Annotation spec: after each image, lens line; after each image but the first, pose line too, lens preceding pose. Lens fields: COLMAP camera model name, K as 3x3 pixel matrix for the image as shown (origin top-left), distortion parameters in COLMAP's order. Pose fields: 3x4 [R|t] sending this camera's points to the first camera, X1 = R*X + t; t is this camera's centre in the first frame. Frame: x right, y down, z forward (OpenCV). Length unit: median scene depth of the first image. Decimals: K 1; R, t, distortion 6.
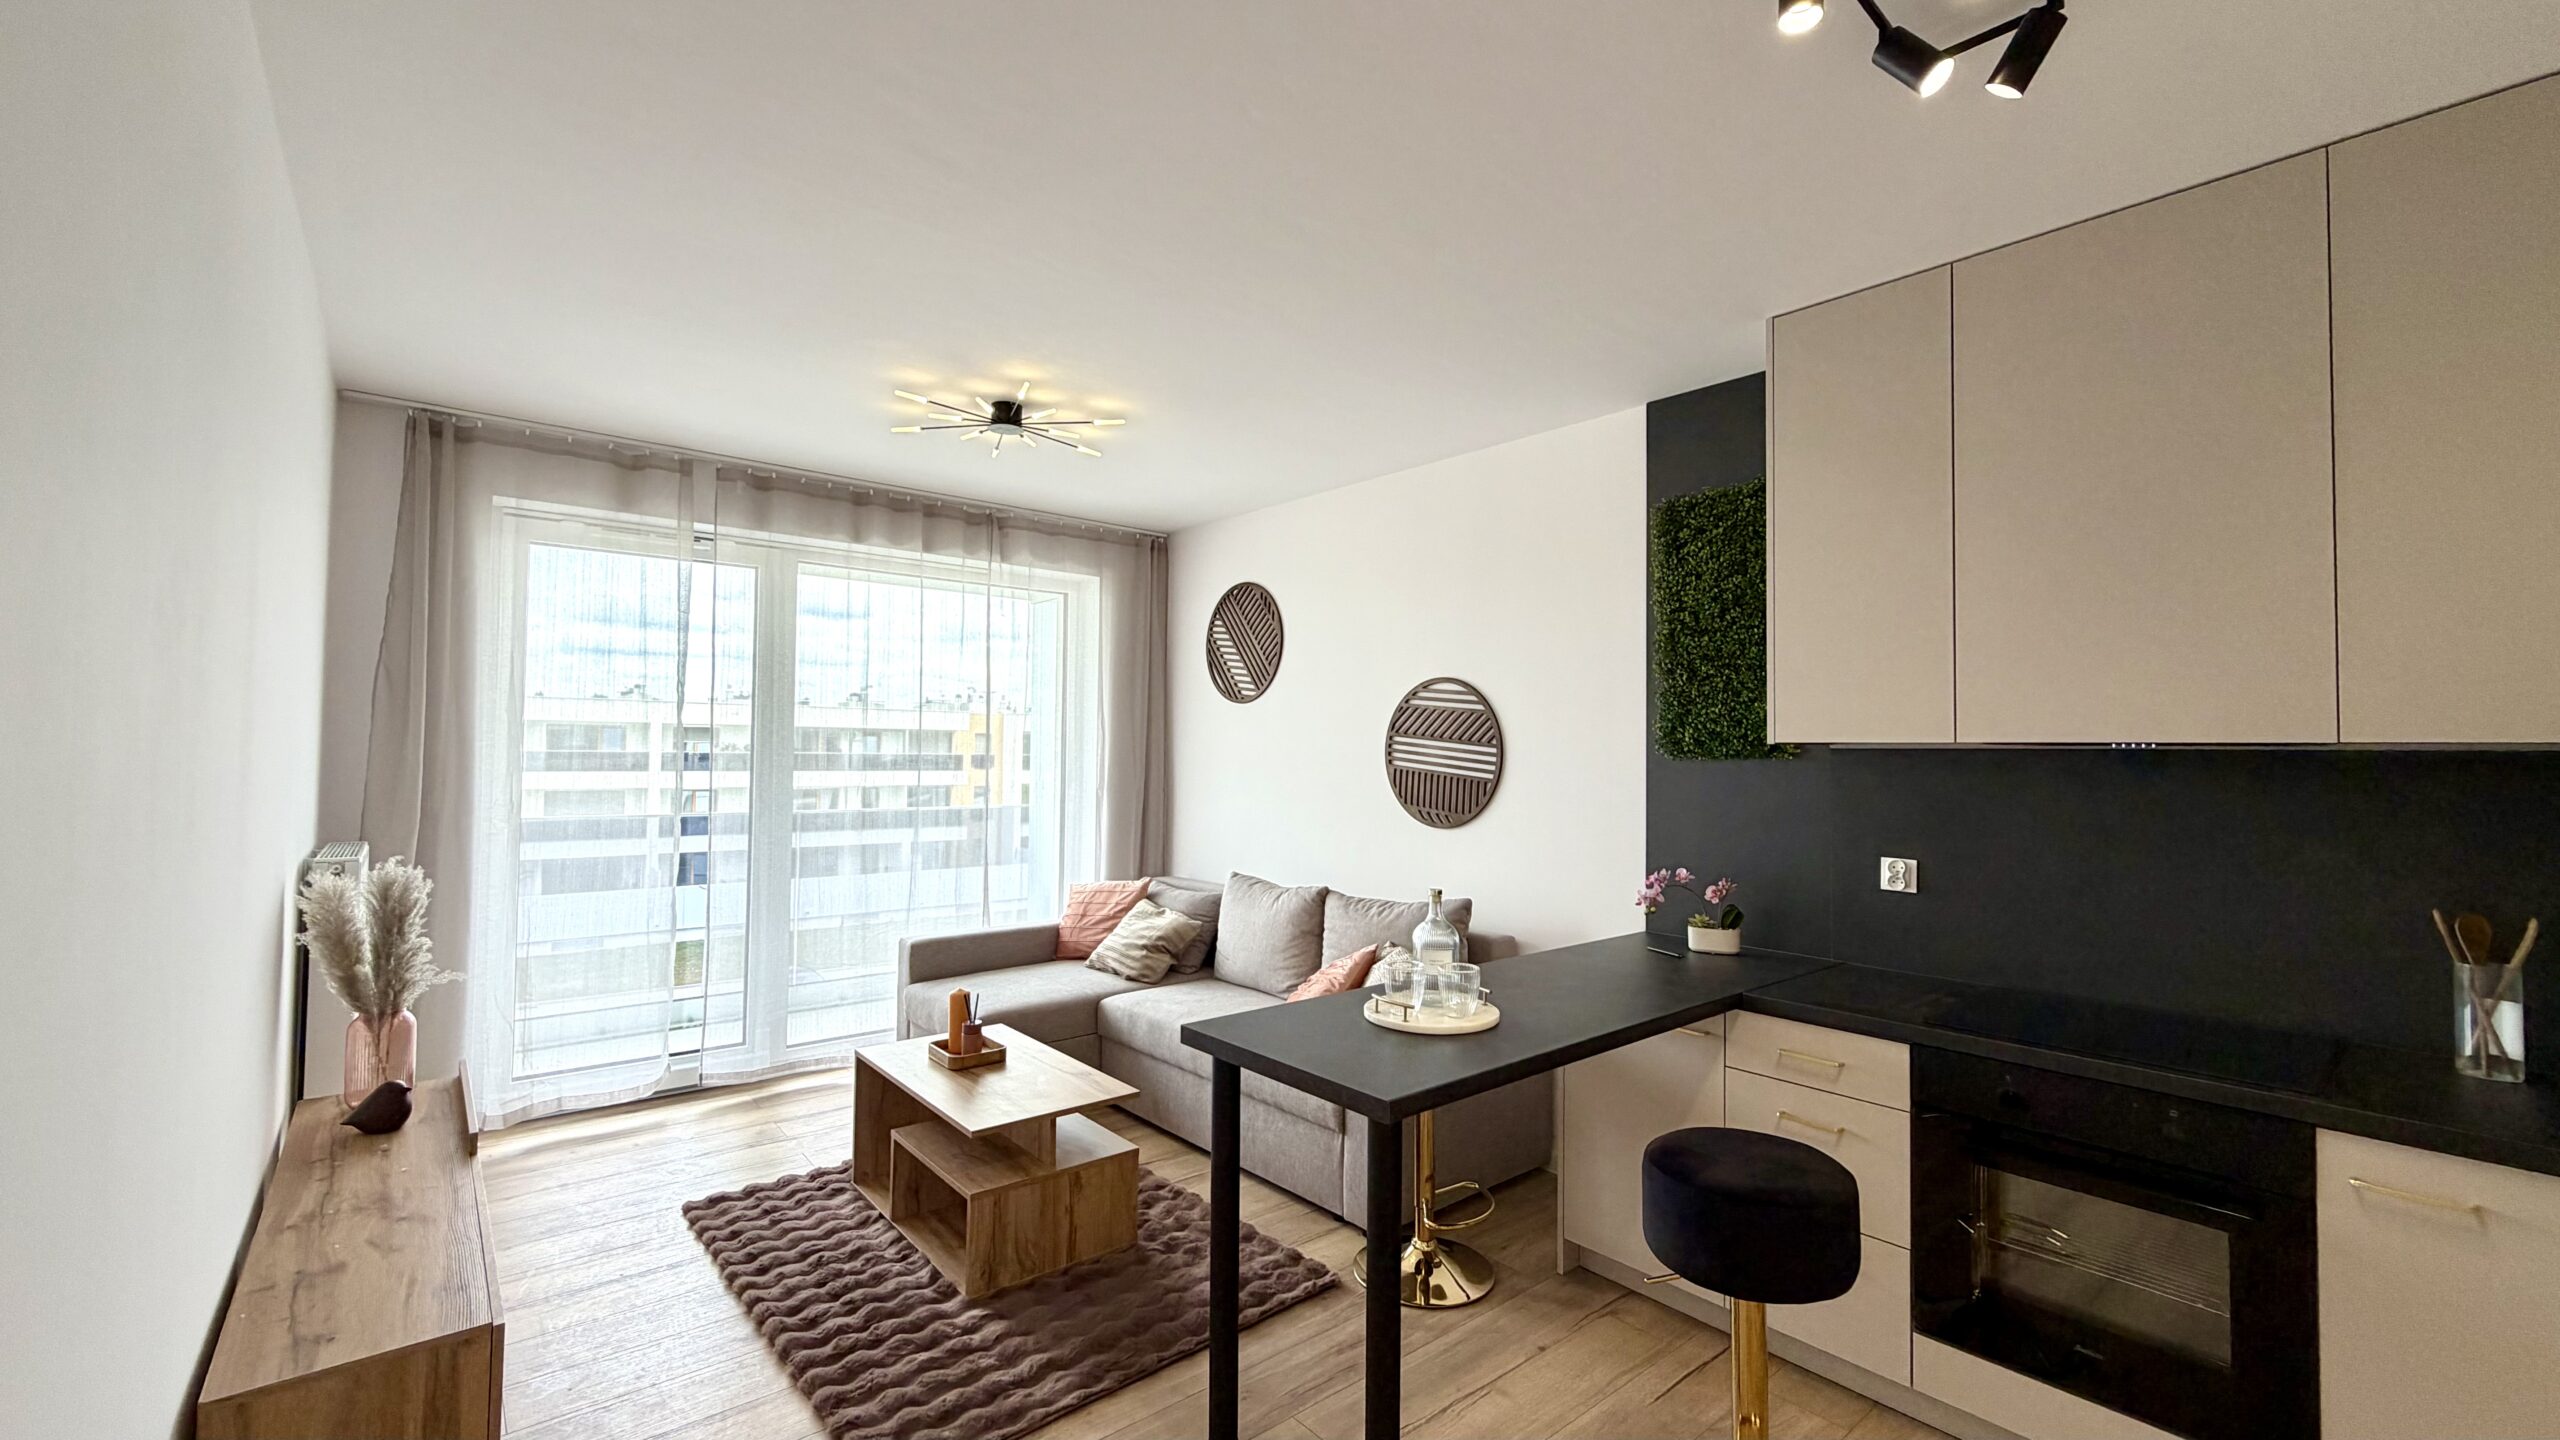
lens RADIAL K [[1010.5, 0, 1280.0], [0, 1010.5, 720.0], [0, 0, 1]] dist [0.000684, -0.000009]
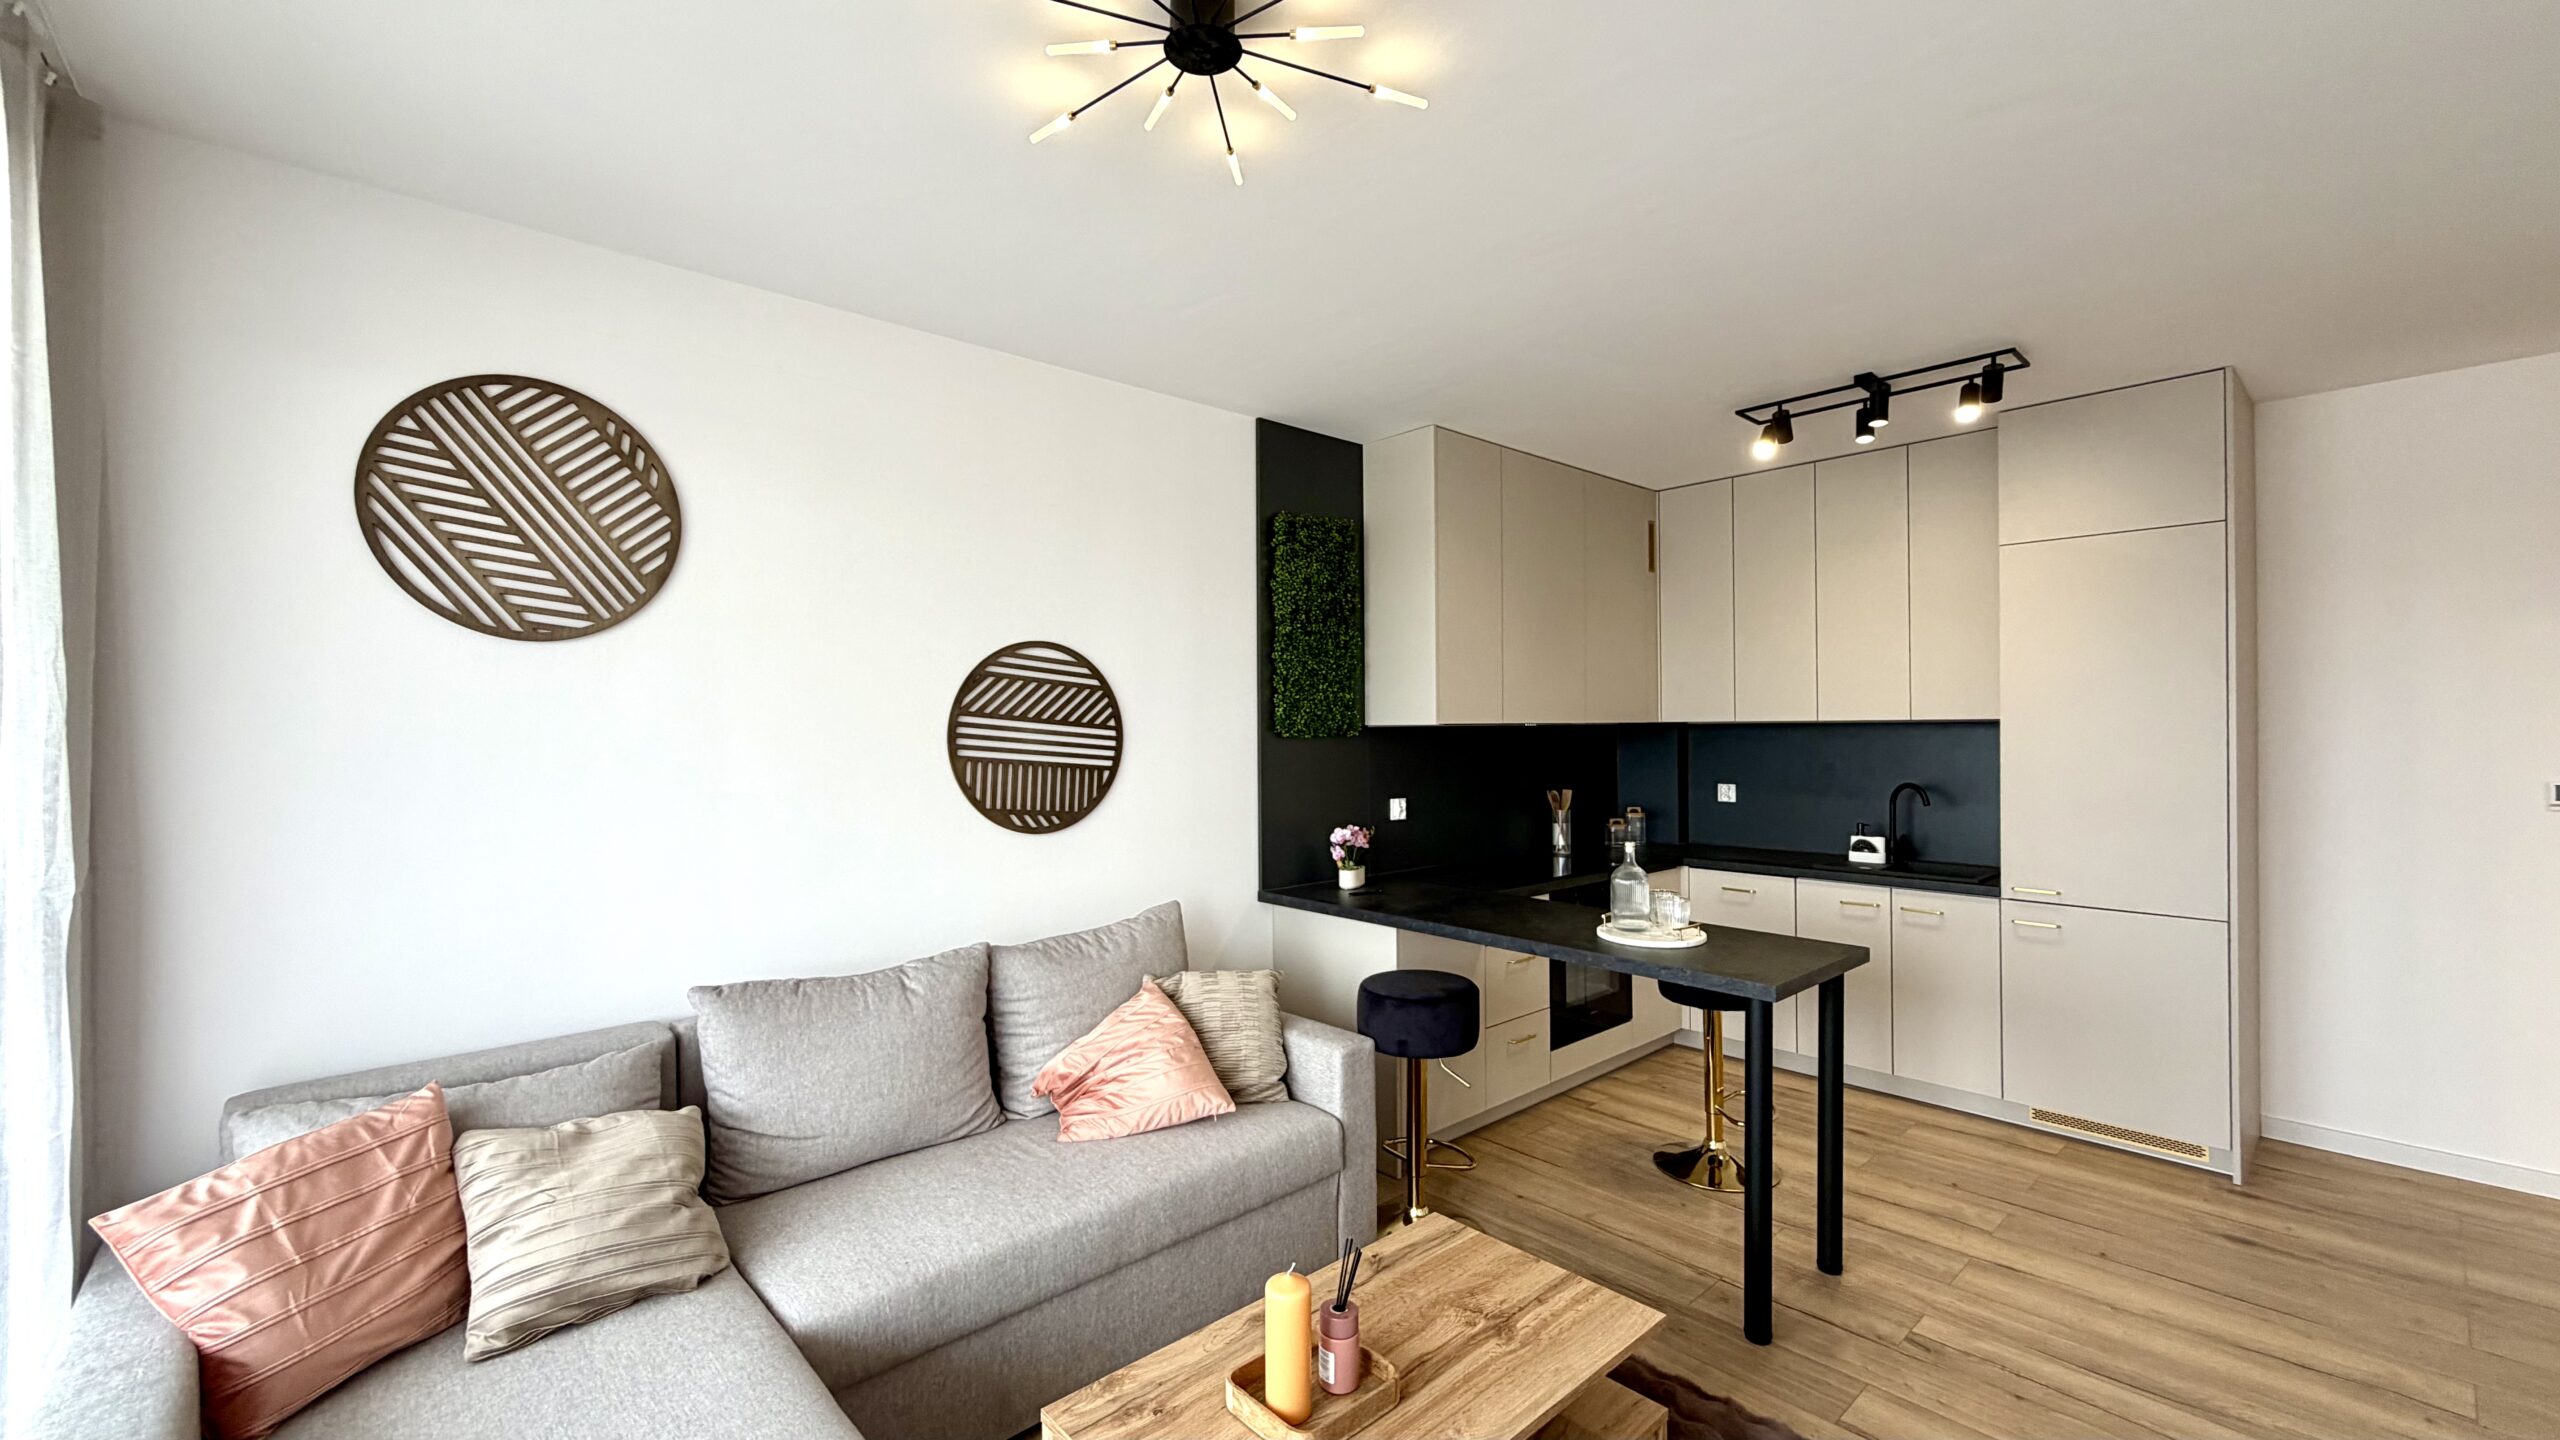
lens RADIAL K [[1021.1, 0, 1271.0], [0, 1021.1, 729.6], [0, 0, 1]] dist [0.001422, -0.000185]
pose [[-0.021610, -0.014251, 0.999665, -0.661498], [-0.025447, 0.999582, 0.013699, 0.011584], [-0.999443, -0.025143, -0.021964, 0.874171]]
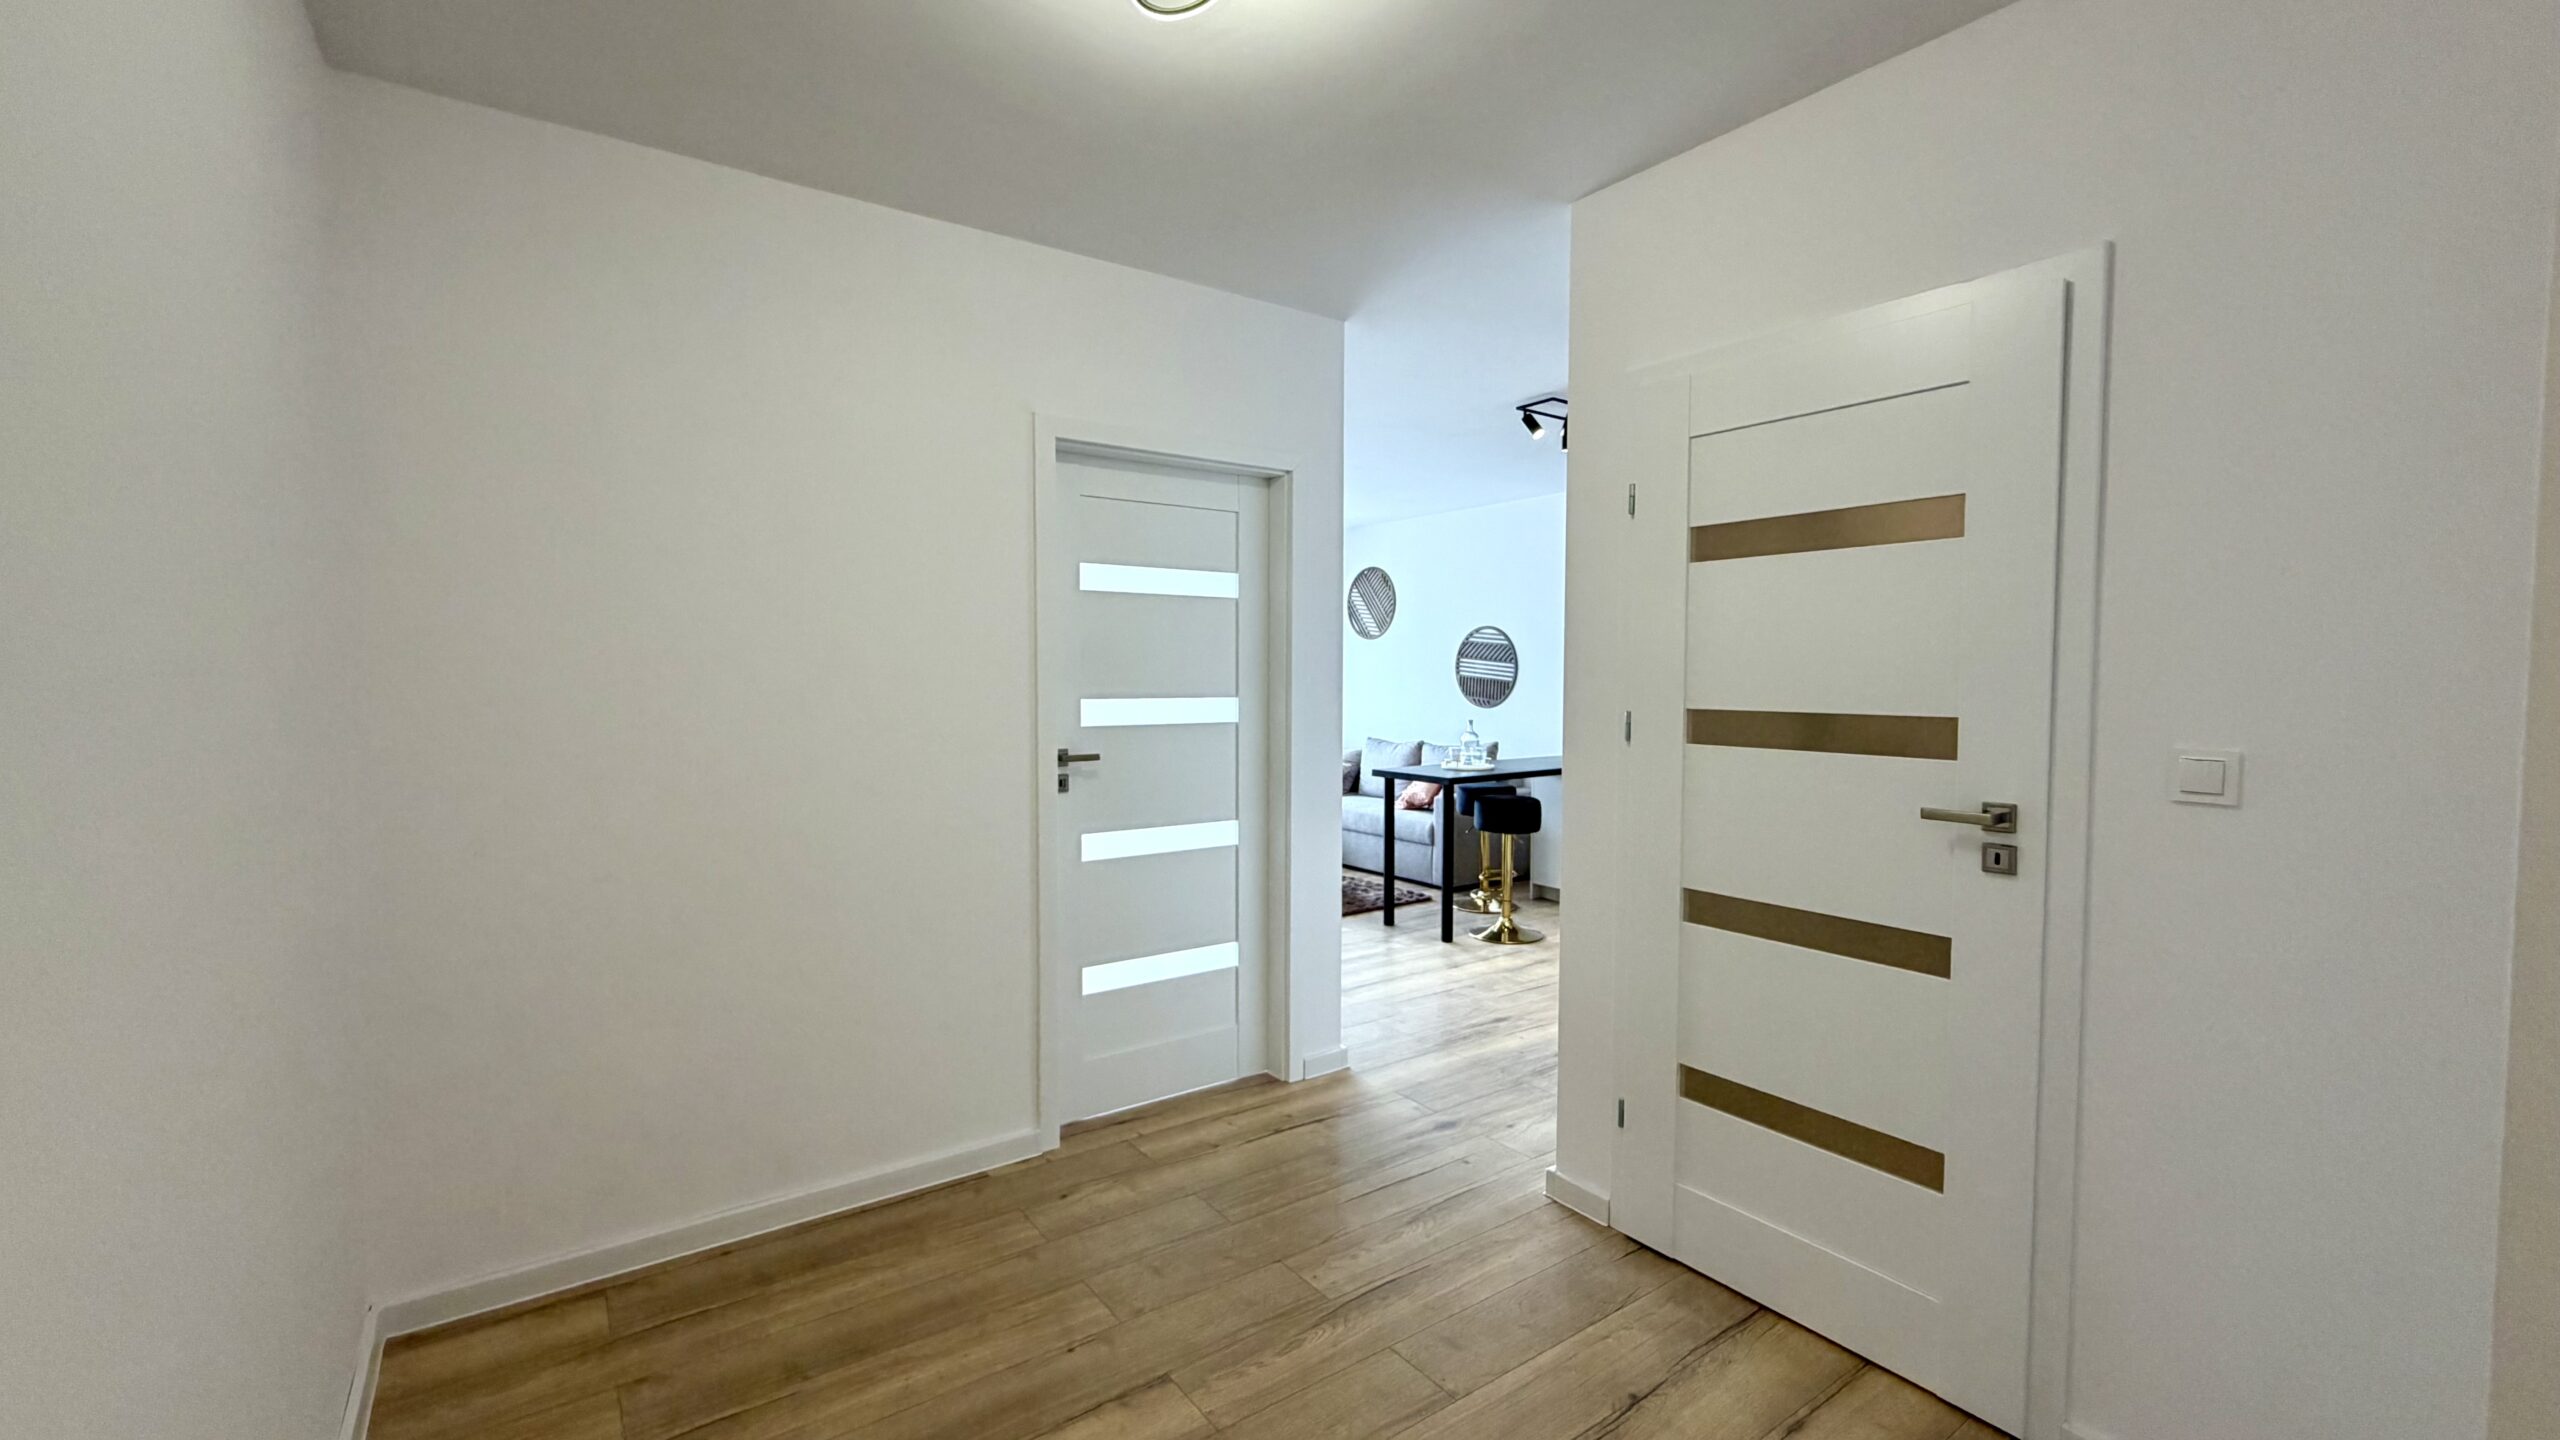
lens RADIAL K [[1046.0, 0, 1274.6], [0, 1046.0, 725.0], [0, 0, 1]] dist [0.001707, 0.000070]
pose [[0.996134, -0.006121, -0.087628, -0.058564], [0.013049, 0.996813, 0.078704, -0.017996], [0.086867, -0.079543, 0.993039, -0.968647]]
